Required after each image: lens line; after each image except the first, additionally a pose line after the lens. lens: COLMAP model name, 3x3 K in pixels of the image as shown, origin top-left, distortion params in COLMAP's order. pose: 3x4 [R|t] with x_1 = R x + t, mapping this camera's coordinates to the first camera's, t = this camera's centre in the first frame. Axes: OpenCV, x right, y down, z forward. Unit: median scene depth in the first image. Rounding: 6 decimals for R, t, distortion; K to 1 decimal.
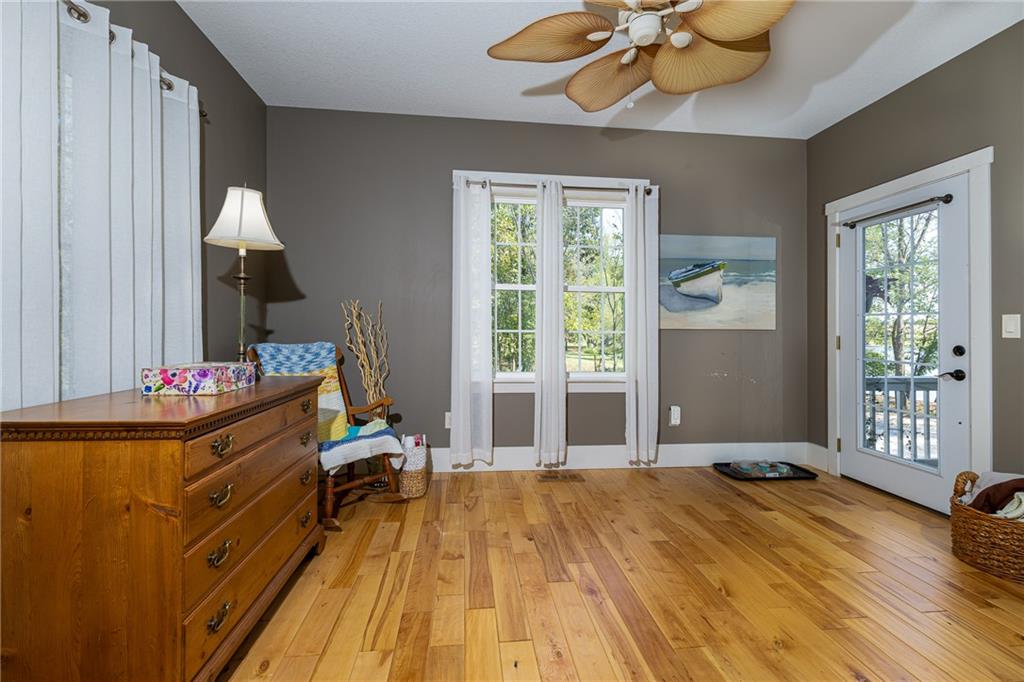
lens RADIAL K [[455.7, 0, 512.0], [0, 455.7, 341.0], [0, 0, 1]] dist [0.001756, 0.000394]
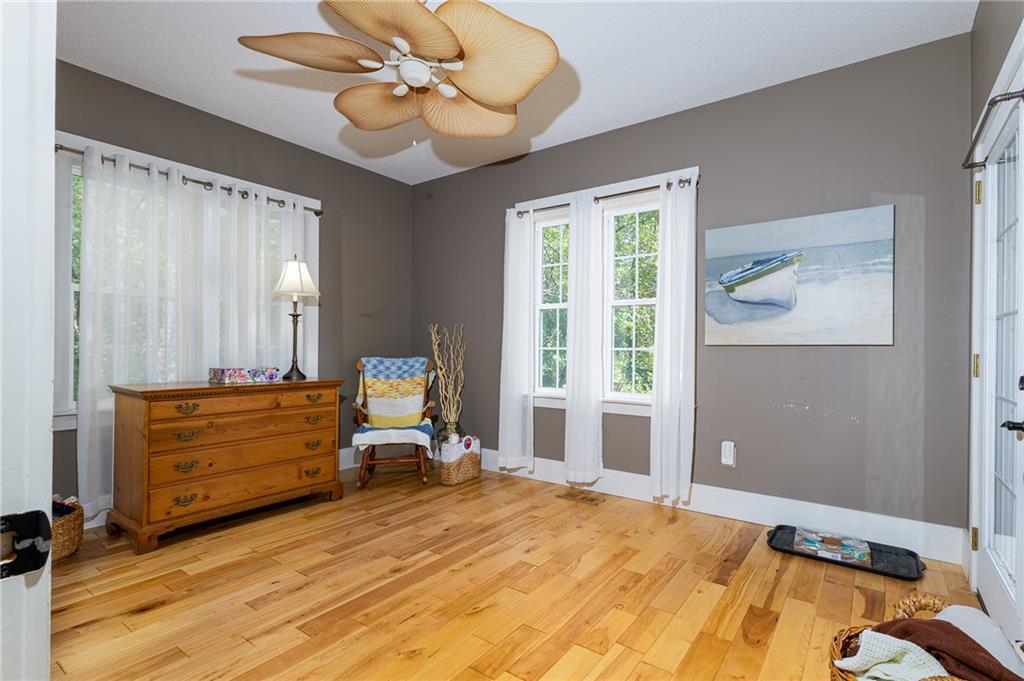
lens RADIAL K [[473.8, 0, 562.3], [0, 473.8, 357.7], [0, 0, 1]] dist [0.003212, 0.000257]
pose [[0.769406, 0.008268, -0.638707, 0.716439], [-0.010413, 0.999946, 0.000401, -0.000938], [0.638676, 0.006342, 0.769450, 0.185528]]
